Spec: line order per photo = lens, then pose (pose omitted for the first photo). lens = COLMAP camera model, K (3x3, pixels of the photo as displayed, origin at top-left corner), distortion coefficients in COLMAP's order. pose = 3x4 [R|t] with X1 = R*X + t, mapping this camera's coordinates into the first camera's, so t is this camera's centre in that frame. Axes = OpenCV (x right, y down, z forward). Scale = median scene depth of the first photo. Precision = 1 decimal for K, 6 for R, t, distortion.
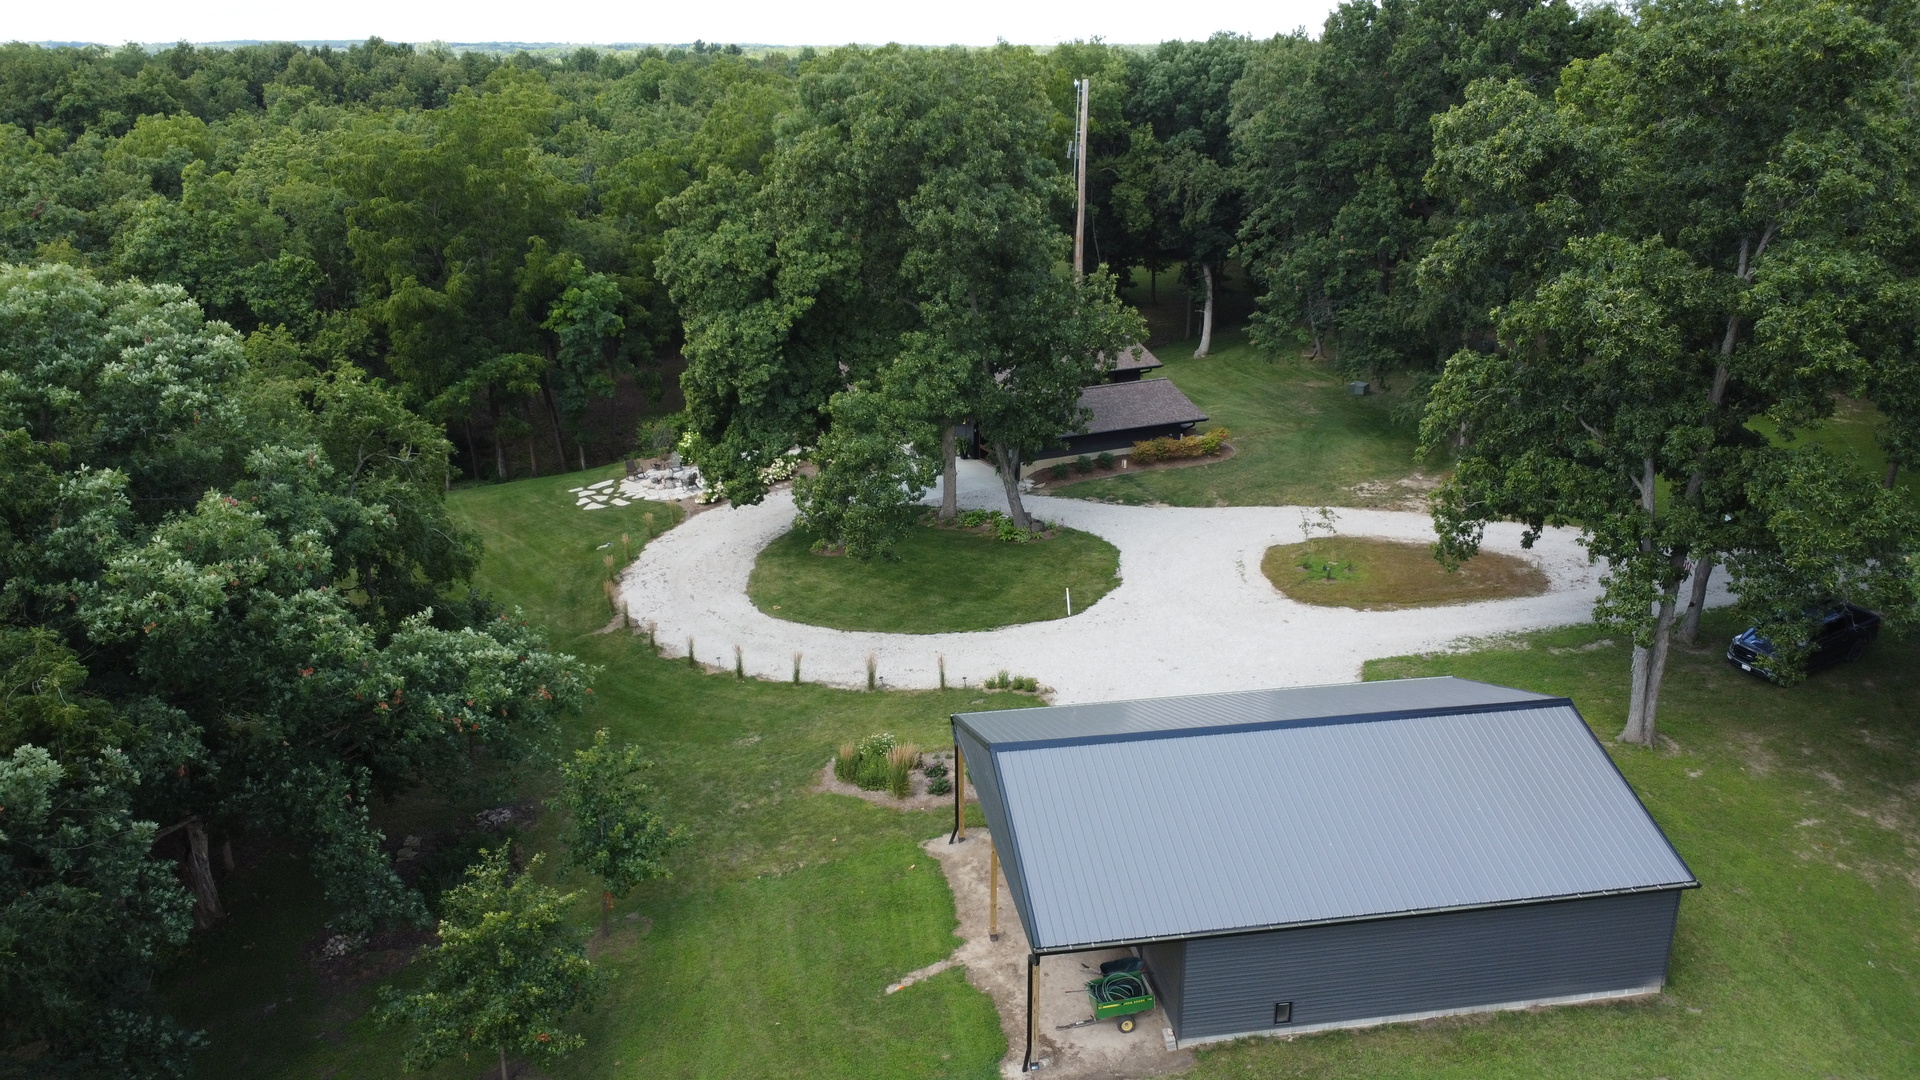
lens RADIAL K [[1323.5, 0, 962.2], [0, 1323.5, 539.7], [0, 0, 1]] dist [0.002343, 0.000386]
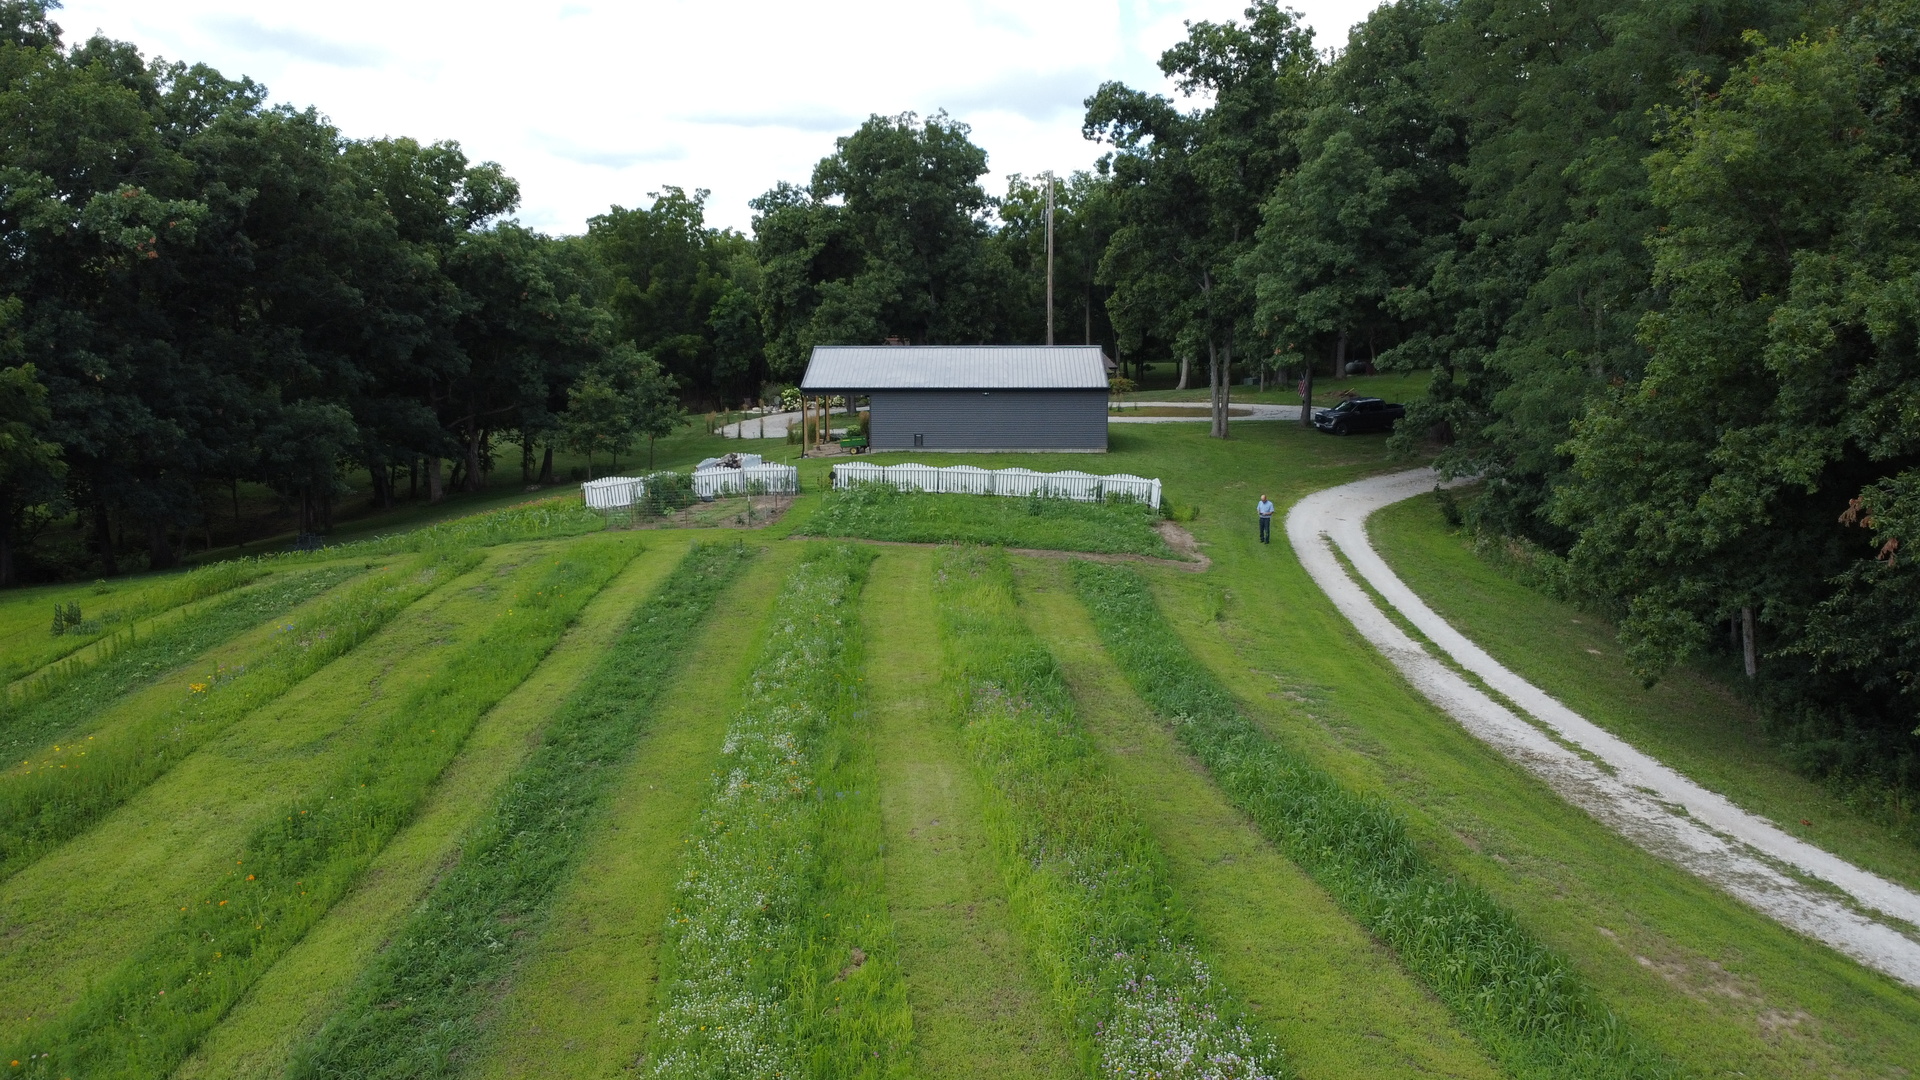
lens RADIAL K [[1323.5, 0, 957.9], [0, 1323.5, 539.8], [0, 0, 1]] dist [0.002343, 0.000386]
pose [[0.983964, 0.038128, -0.174243, 0.275179], [-0.066597, 0.984772, -0.160587, 0.342530], [0.165467, 0.169616, 0.971520, -0.453286]]
